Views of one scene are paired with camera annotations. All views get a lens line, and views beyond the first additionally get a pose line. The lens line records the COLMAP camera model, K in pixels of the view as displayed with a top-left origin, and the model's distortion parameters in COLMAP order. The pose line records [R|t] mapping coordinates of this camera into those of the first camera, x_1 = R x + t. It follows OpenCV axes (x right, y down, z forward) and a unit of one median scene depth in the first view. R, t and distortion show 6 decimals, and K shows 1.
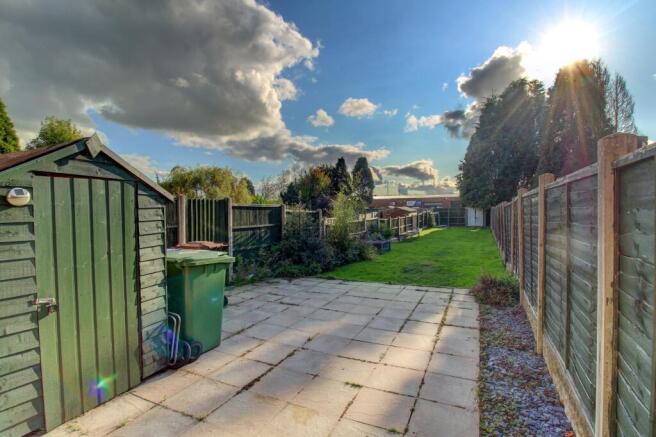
lens RADIAL K [[307.4, 0, 328.0], [0, 307.4, 211.7], [0, 0, 1]] dist [-0.000382, 0.000009]
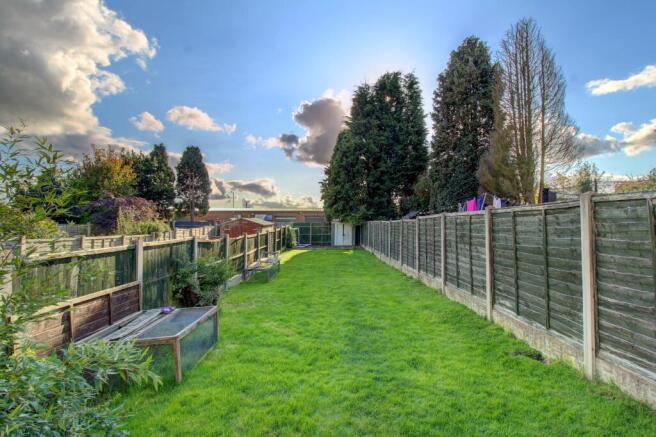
lens RADIAL K [[307.4, 0, 328.0], [0, 307.4, 211.7], [0, 0, 1]] dist [-0.000382, 0.000009]
pose [[0.877242, 0.032347, 0.478958, 0.058685], [-0.007359, 0.998516, -0.053957, 0.002778], [-0.479993, 0.043809, 0.876178, 0.302885]]
